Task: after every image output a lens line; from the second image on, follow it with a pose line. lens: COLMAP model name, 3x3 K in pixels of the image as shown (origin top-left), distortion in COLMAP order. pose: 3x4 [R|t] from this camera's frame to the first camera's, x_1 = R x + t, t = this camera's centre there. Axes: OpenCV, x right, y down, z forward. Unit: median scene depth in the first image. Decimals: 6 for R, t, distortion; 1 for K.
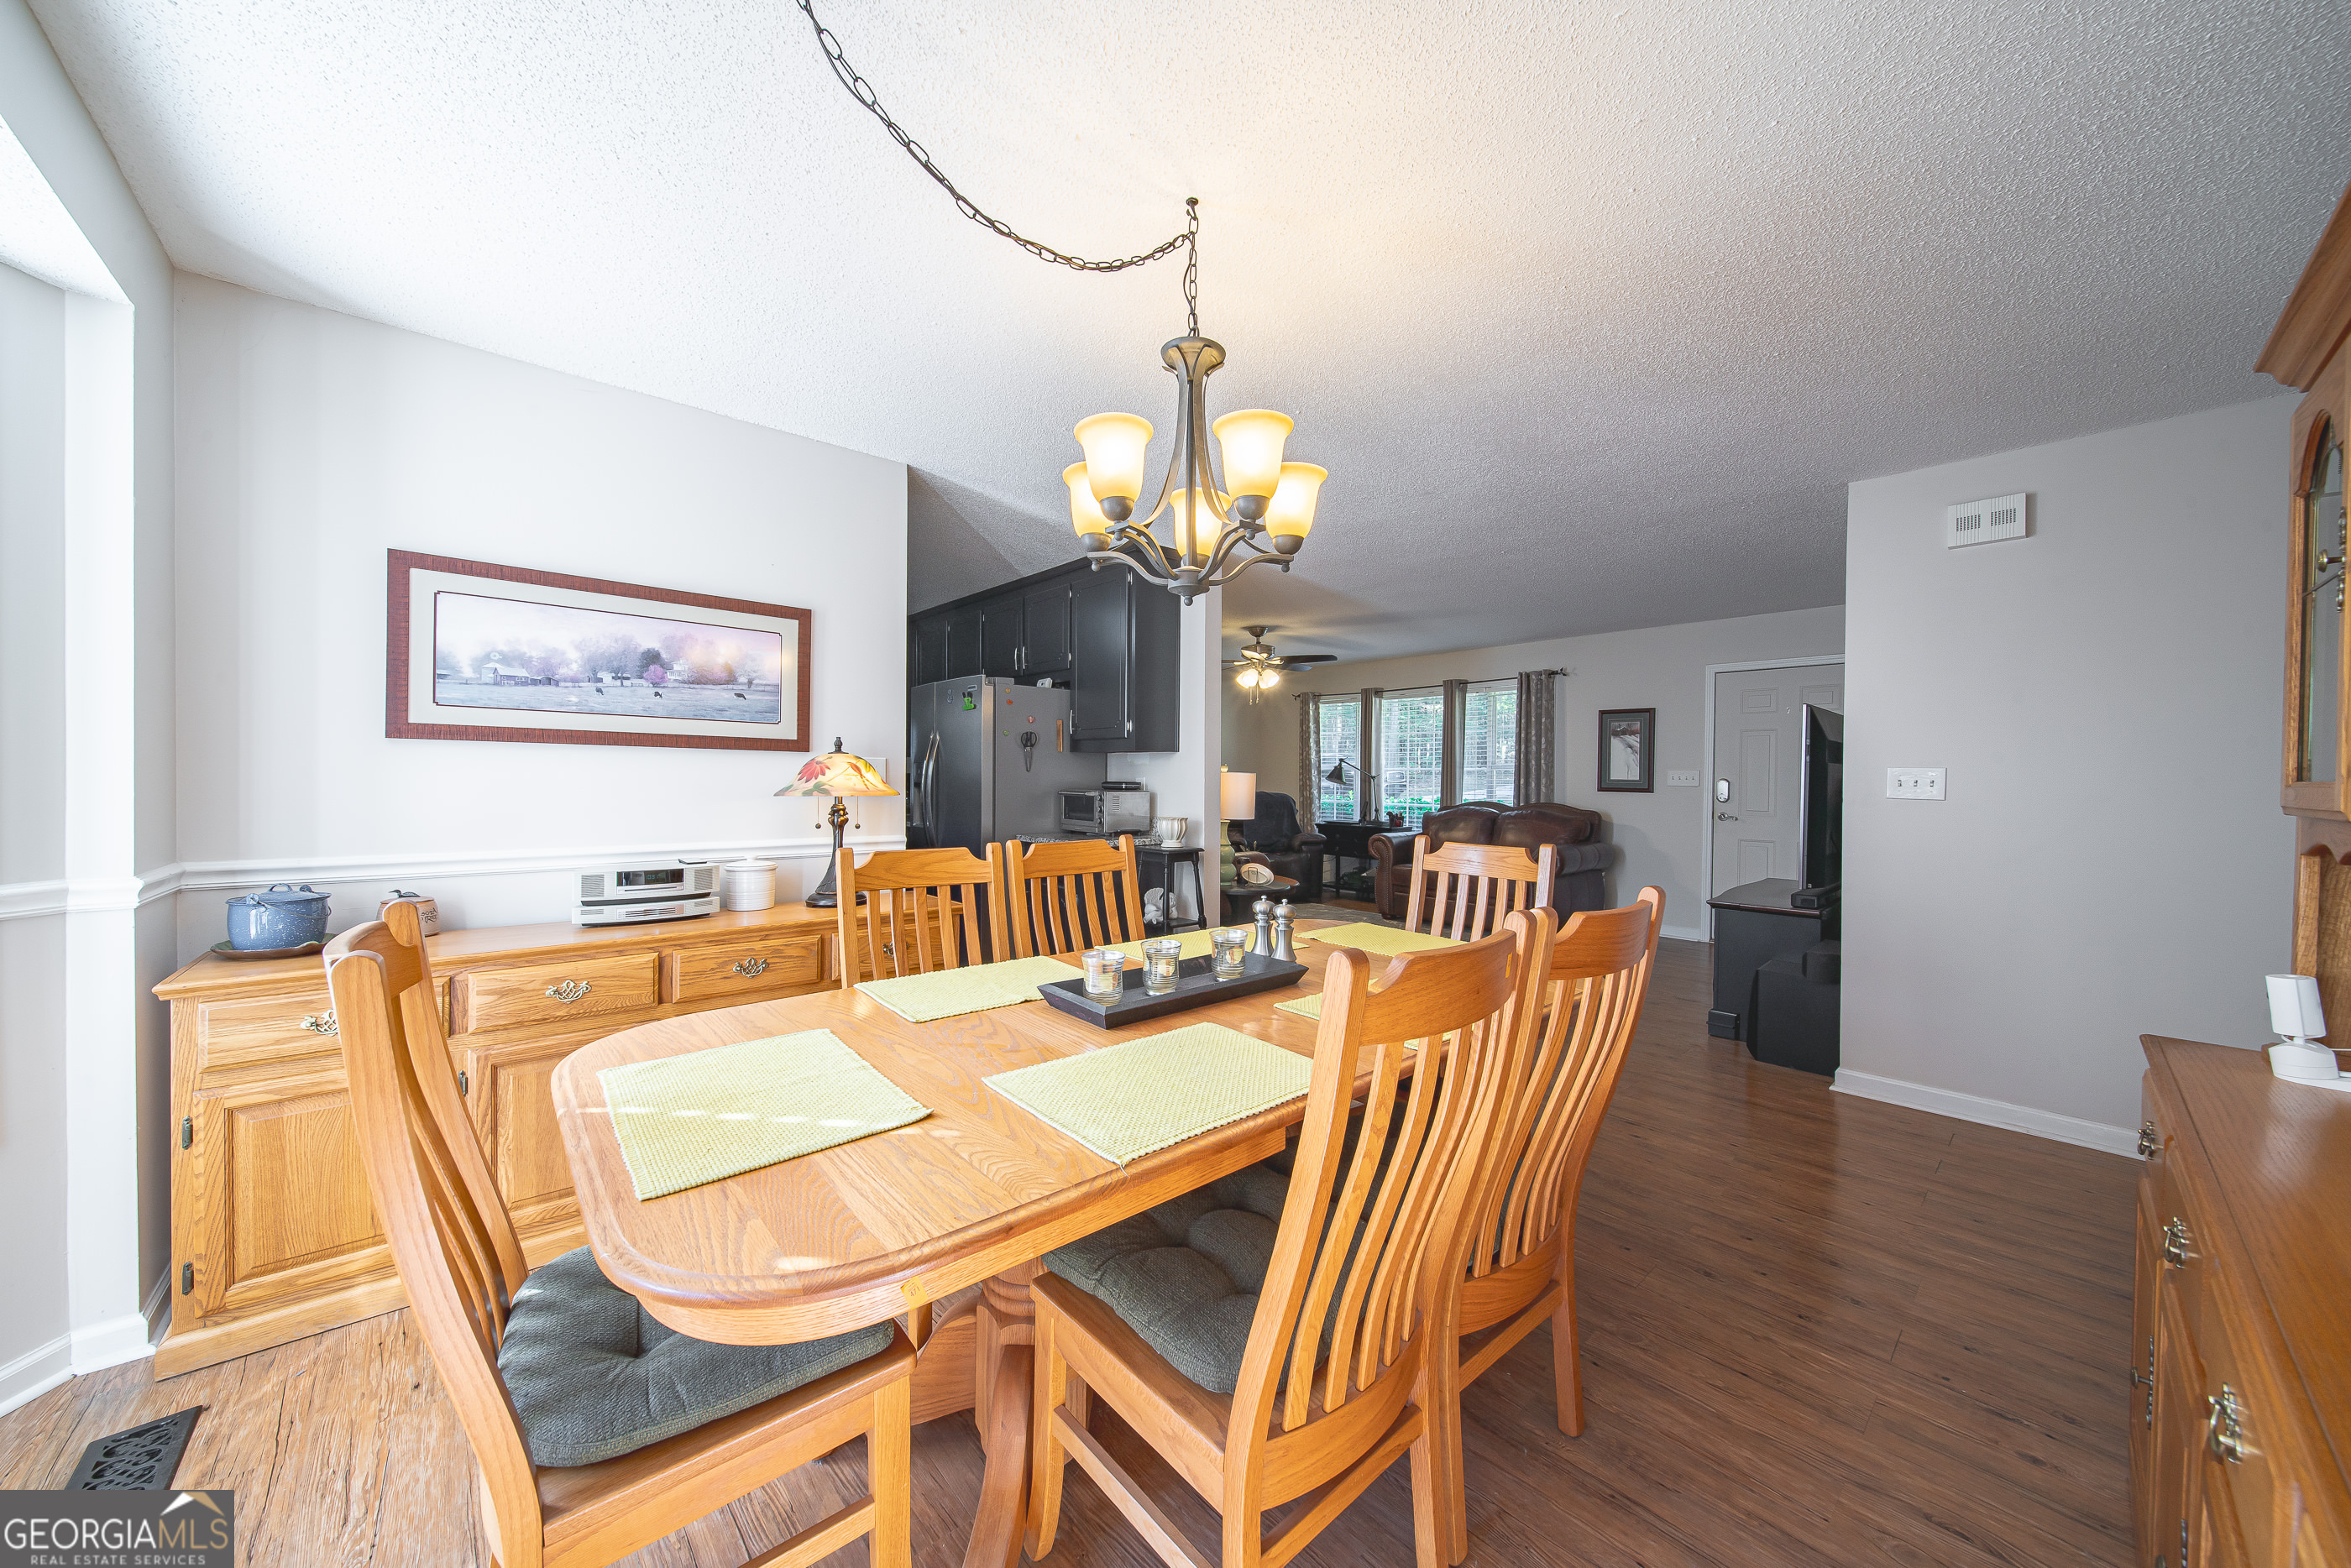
lens RADIAL K [[818.2, 0, 1175.4], [0, 818.2, 783.3], [0, 0, 1]] dist [0.001542, -0.001734]
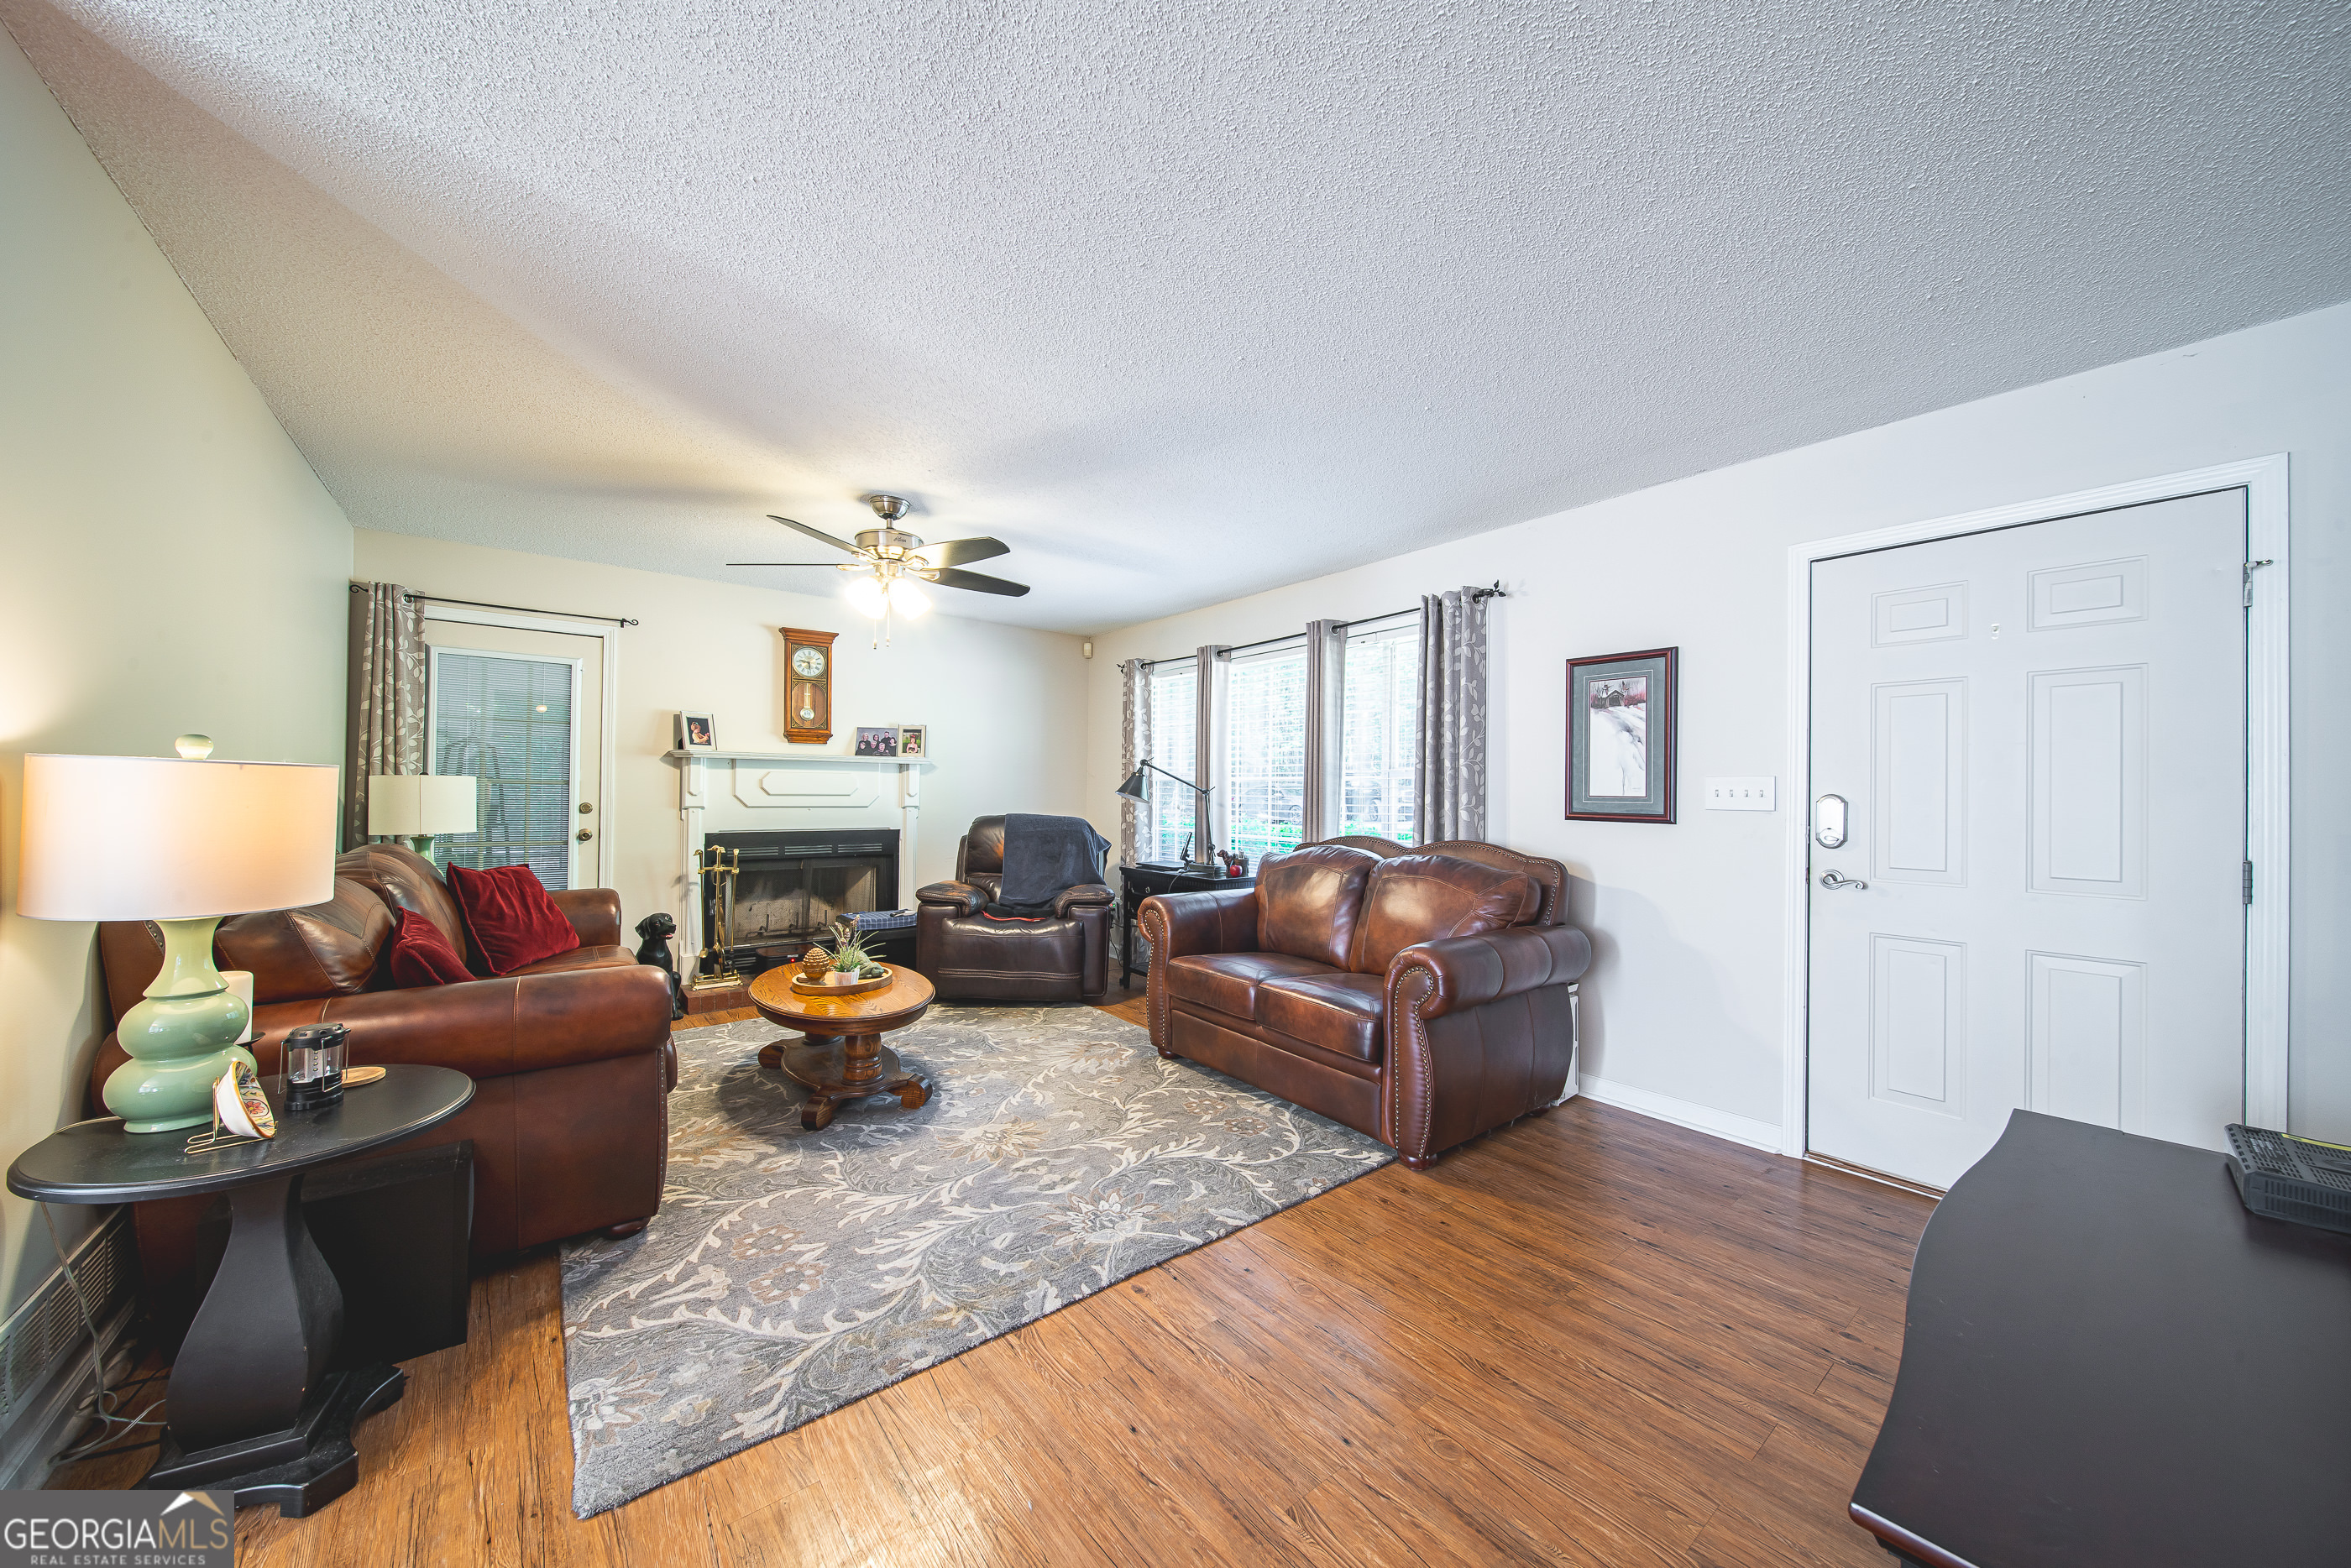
lens RADIAL K [[818.2, 0, 1174.6], [0, 818.2, 783.0], [0, 0, 1]] dist [0.001542, -0.001734]
pose [[0.998593, 0.003047, -0.052947, 0.291531], [-0.004222, 0.999747, -0.022092, -0.000470], [0.052866, 0.022284, 0.998353, 0.466352]]
